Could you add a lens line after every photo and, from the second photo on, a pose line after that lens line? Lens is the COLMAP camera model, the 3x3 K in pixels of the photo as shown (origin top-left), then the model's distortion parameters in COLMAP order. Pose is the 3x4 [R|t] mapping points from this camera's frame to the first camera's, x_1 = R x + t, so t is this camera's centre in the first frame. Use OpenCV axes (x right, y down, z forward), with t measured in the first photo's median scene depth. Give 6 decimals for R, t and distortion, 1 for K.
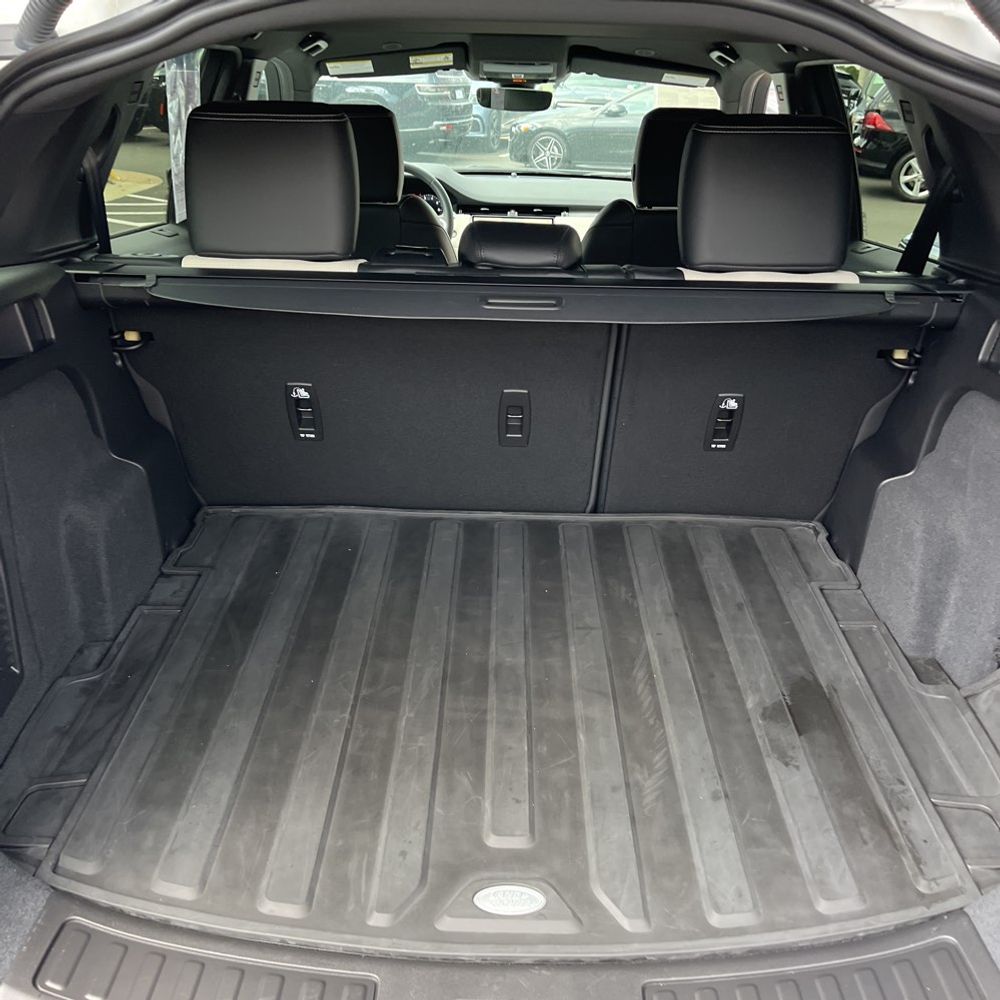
lens RADIAL K [[1004.8, 0, 488.7], [0, 1004.8, 500.2], [0, 0, 1]] dist [0.052641, -0.050408]
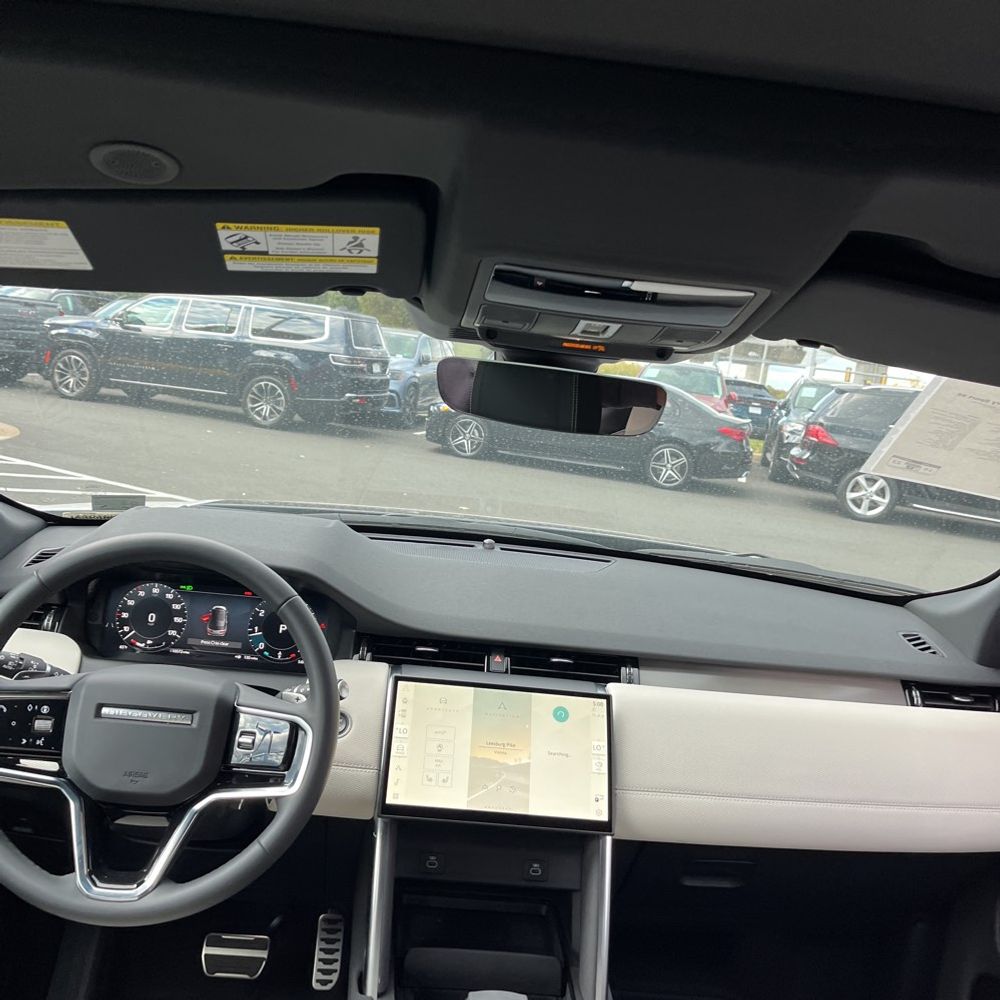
lens RADIAL K [[1004.8, 0, 488.7], [0, 1004.8, 500.2], [0, 0, 1]] dist [0.052641, -0.050408]
pose [[0.992886, 0.073338, 0.093799, -0.005168], [-0.047082, 0.965410, -0.256449, -0.059277], [-0.109362, 0.250209, 0.961996, 0.147799]]
